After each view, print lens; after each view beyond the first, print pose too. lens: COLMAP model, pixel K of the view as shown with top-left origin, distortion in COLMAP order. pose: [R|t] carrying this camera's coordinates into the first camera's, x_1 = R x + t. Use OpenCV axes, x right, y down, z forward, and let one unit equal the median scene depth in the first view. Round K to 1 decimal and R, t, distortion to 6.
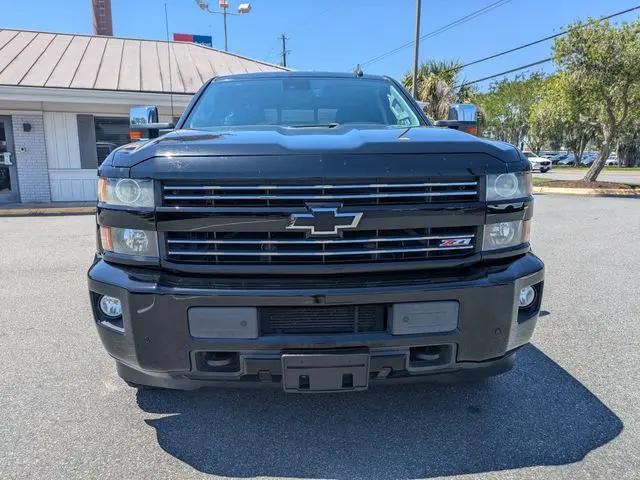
lens RADIAL K [[470.2, 0, 321.8], [0, 470.2, 240.8], [0, 0, 1]] dist [0.033178, -0.013748]
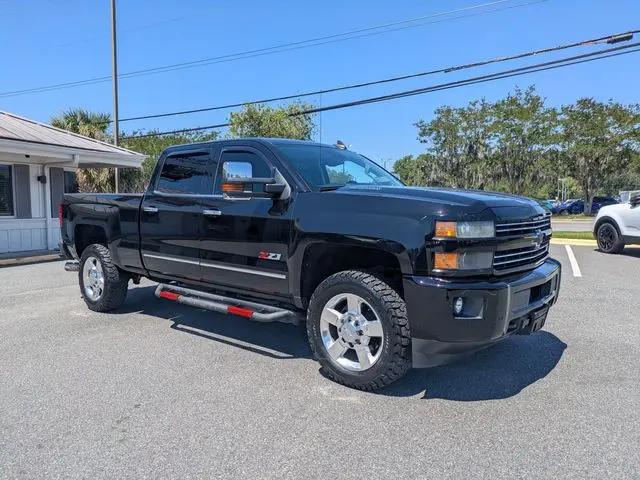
lens RADIAL K [[470.2, 0, 318.7], [0, 470.2, 242.5], [0, 0, 1]] dist [0.033178, -0.013748]
pose [[0.682447, -0.041758, 0.729742, -2.013887], [0.128183, 0.989732, -0.063239, -0.025363], [-0.719608, 0.136698, 0.680792, 0.284444]]
